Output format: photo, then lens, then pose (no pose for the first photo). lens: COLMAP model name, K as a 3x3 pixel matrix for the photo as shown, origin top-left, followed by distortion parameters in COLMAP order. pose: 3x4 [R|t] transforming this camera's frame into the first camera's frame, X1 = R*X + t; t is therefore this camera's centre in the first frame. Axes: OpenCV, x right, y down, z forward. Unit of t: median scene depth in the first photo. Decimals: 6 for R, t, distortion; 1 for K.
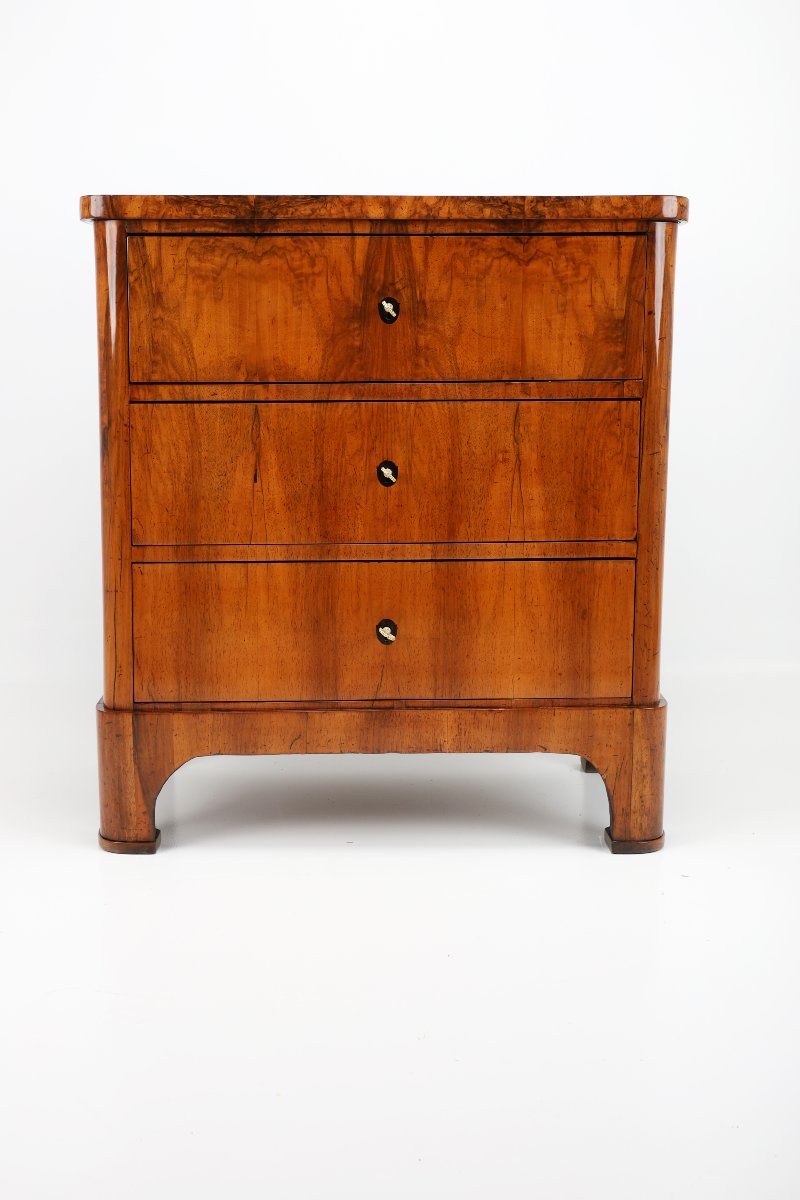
lens RADIAL K [[1765.3, 0, 404.6], [0, 1765.3, 606.9], [0, 0, 1]] dist [0.019876, 0.000000]
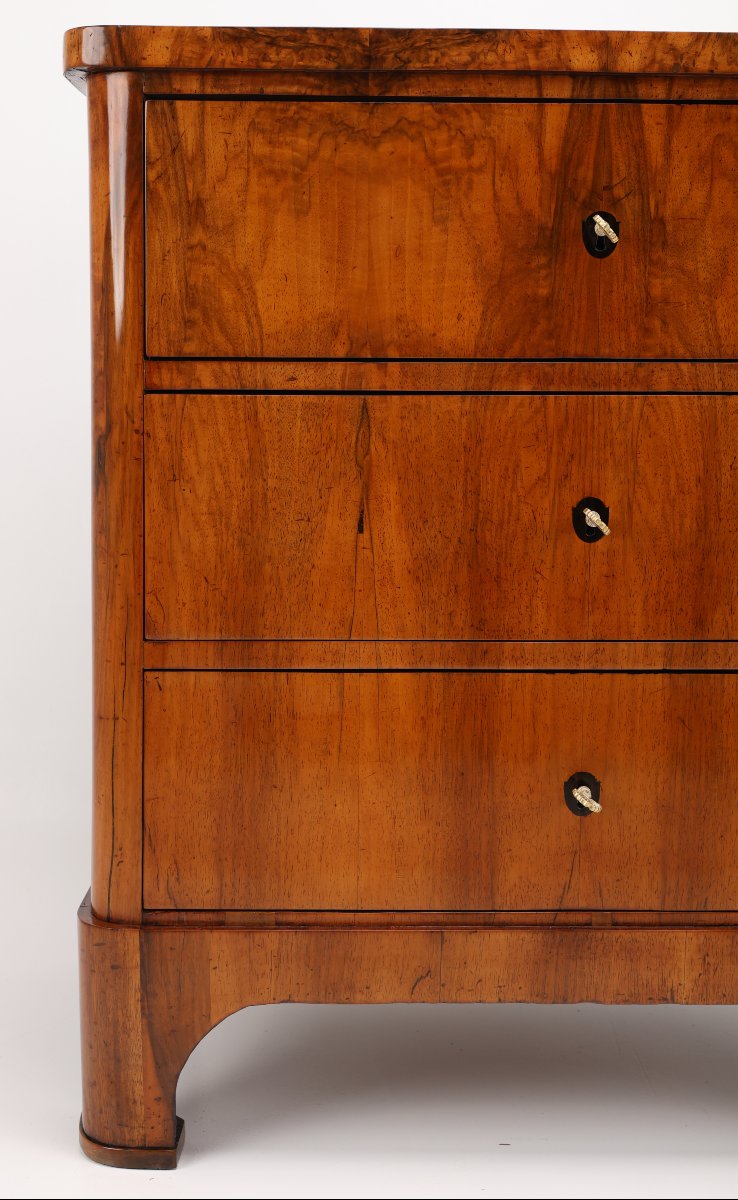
lens RADIAL K [[1824.8, 0, 371.3], [0, 1824.8, 596.3], [0, 0, 1]] dist [0.003526, 0.000000]
pose [[0.999738, 0.010829, -0.020170, -0.068911], [-0.011426, 0.999492, -0.029742, -0.032416], [0.019838, 0.029964, 0.999354, 0.408872]]
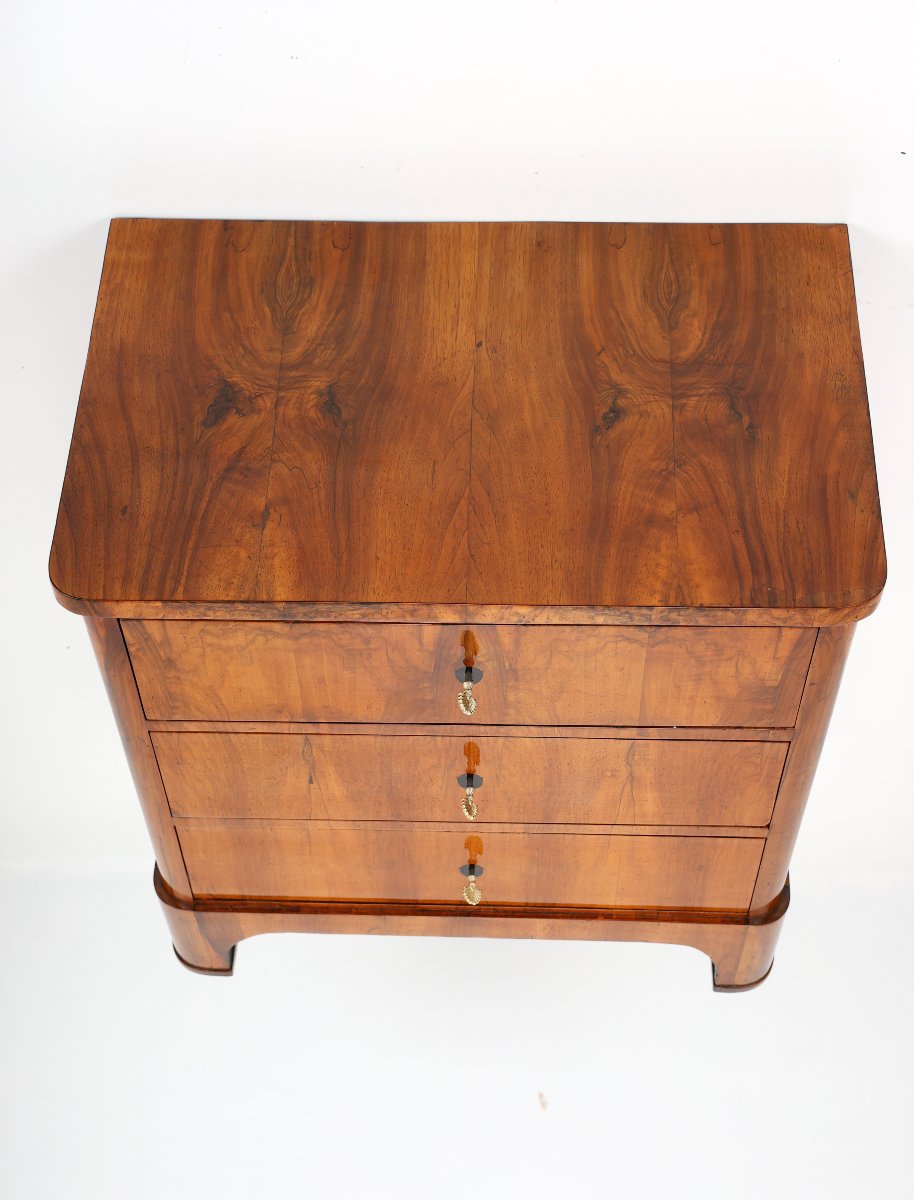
lens RADIAL K [[1990.1, 0, 451.7], [0, 1990.1, 597.5], [0, 0, 1]] dist [0.030239, 0.000000]
pose [[0.997592, 0.040478, -0.056316, 0.030710], [0.012409, 0.694732, 0.719162, -0.805318], [0.068234, -0.718129, 0.692556, 0.420098]]
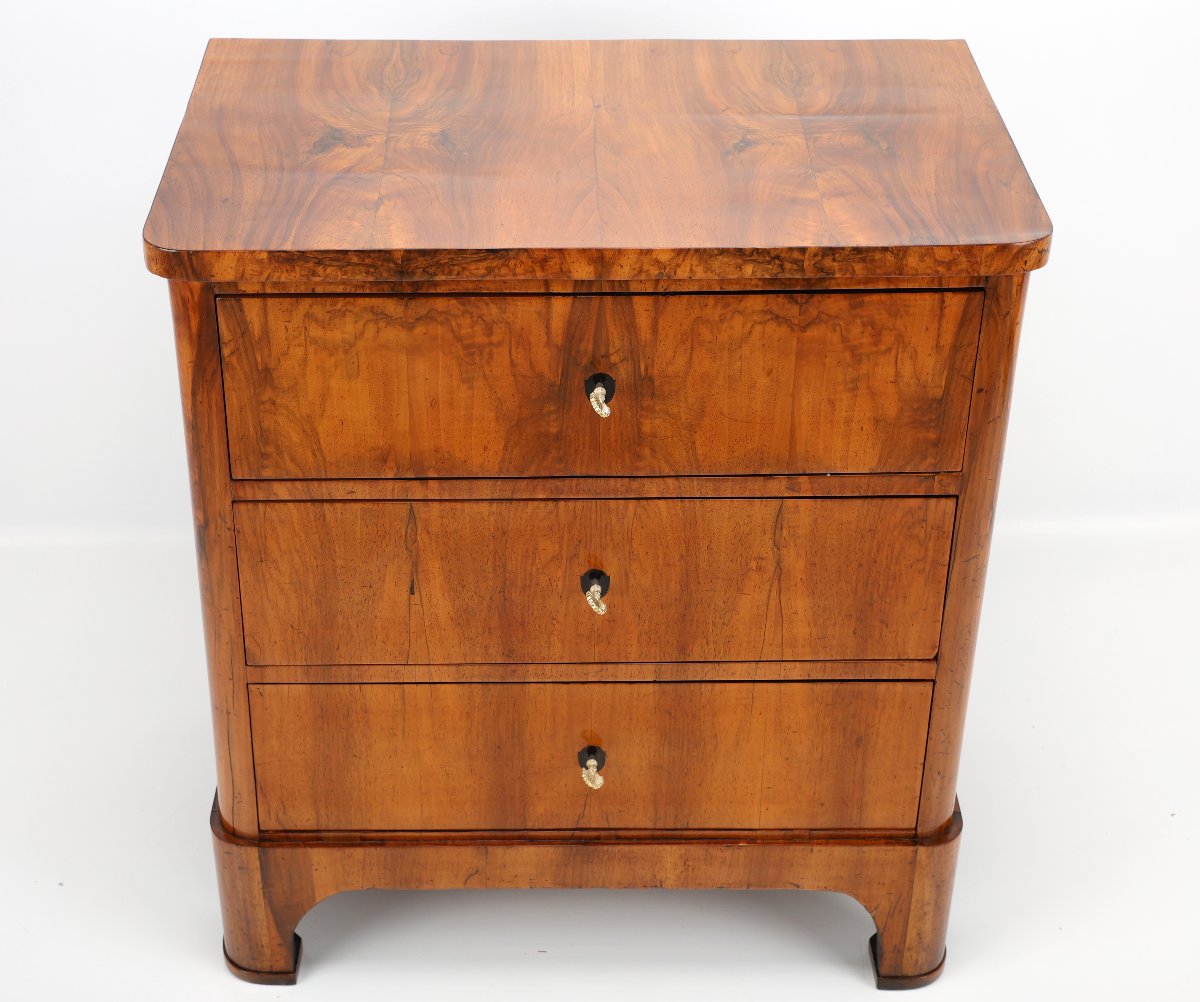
lens RADIAL K [[2196.1, 0, 540.6], [0, 2196.1, 498.5], [0, 0, 1]] dist [0.021593, 0.000000]
pose [[0.999514, 0.012968, -0.028330, -0.007057], [-0.000818, 0.919865, 0.392233, -0.460116], [0.031147, -0.392020, 0.919429, 0.191563]]
